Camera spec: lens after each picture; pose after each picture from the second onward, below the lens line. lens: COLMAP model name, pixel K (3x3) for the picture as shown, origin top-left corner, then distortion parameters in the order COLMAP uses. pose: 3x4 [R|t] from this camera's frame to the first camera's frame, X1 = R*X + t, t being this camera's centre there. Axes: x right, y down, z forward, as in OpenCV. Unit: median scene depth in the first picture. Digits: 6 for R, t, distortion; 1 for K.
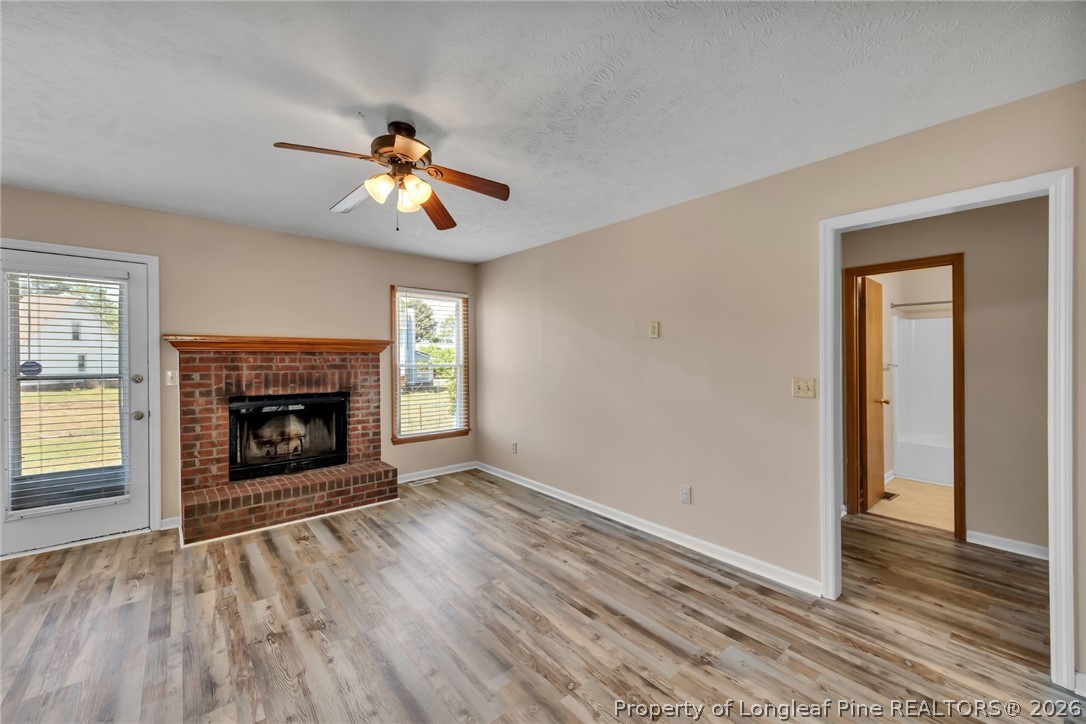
lens RADIAL K [[431.8, 0, 540.2], [0, 431.8, 347.8], [0, 0, 1]] dist [0.019681, -0.006067]
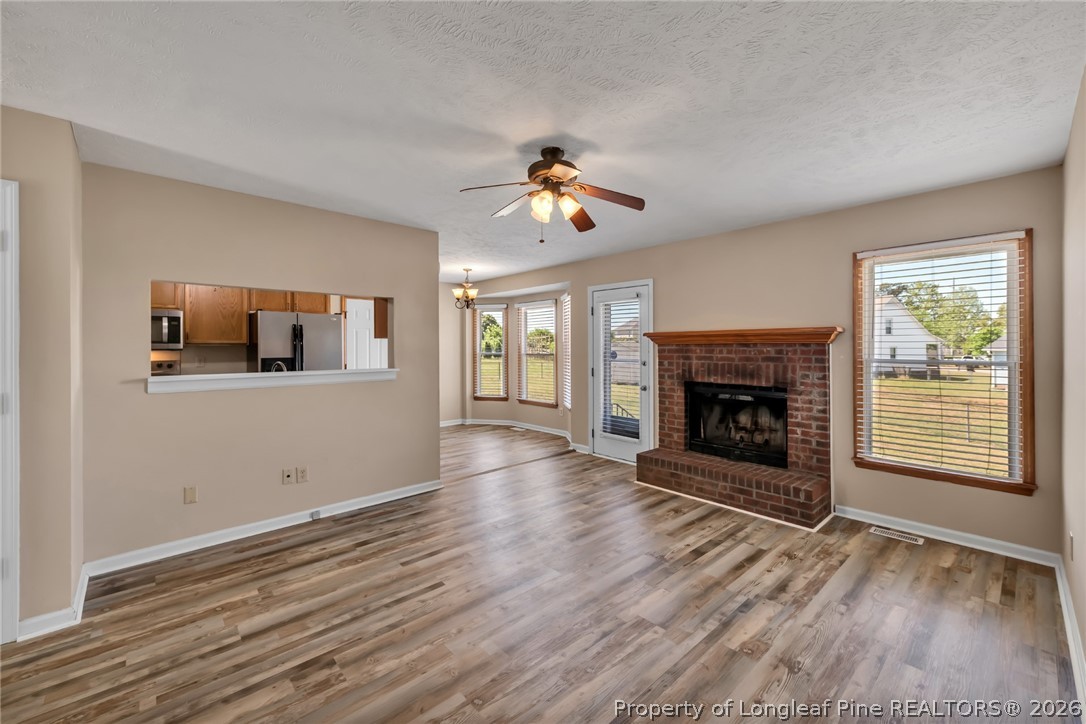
lens RADIAL K [[431.8, 0, 540.2], [0, 431.8, 347.8], [0, 0, 1]] dist [0.019681, -0.006067]
pose [[0.034094, -0.003552, -0.999412, 0.490687], [0.020177, 0.999792, -0.002865, 0.013824], [0.999215, -0.020067, 0.034159, 0.544692]]
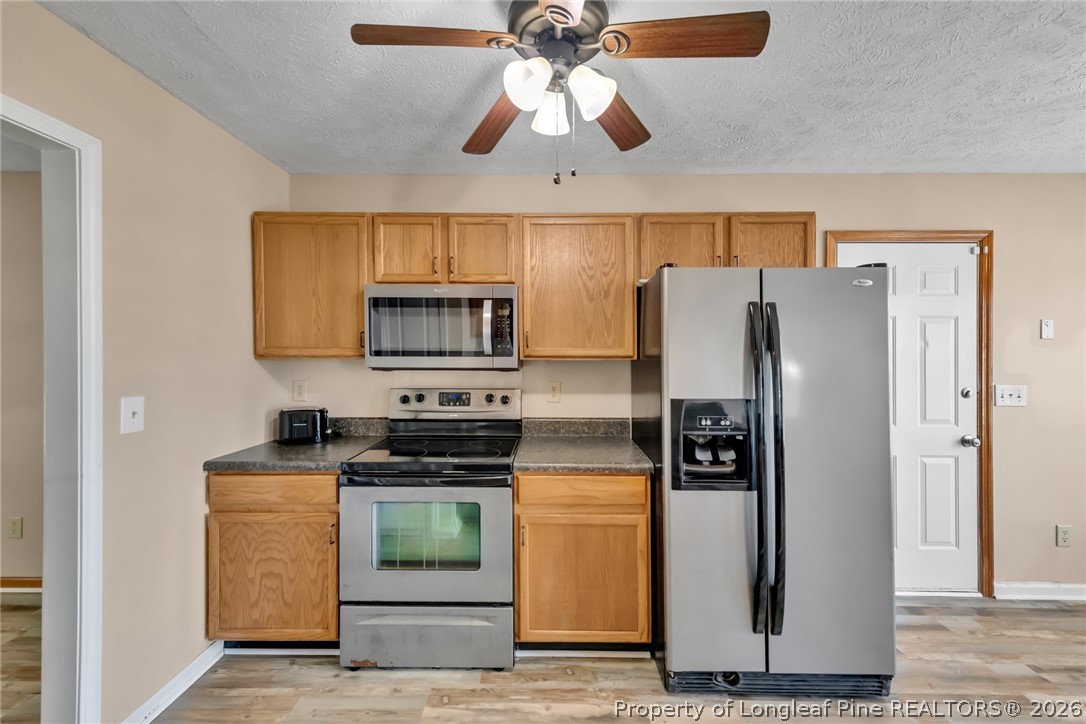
lens RADIAL K [[423.2, 0, 545.5], [0, 423.2, 355.4], [0, 0, 1]] dist [0.001979, 0.000082]
pose [[-0.657408, -0.001799, -0.753533, -0.443342], [0.008338, 0.999919, -0.009661, -0.020599], [0.753489, -0.012634, -0.657340, -0.072850]]
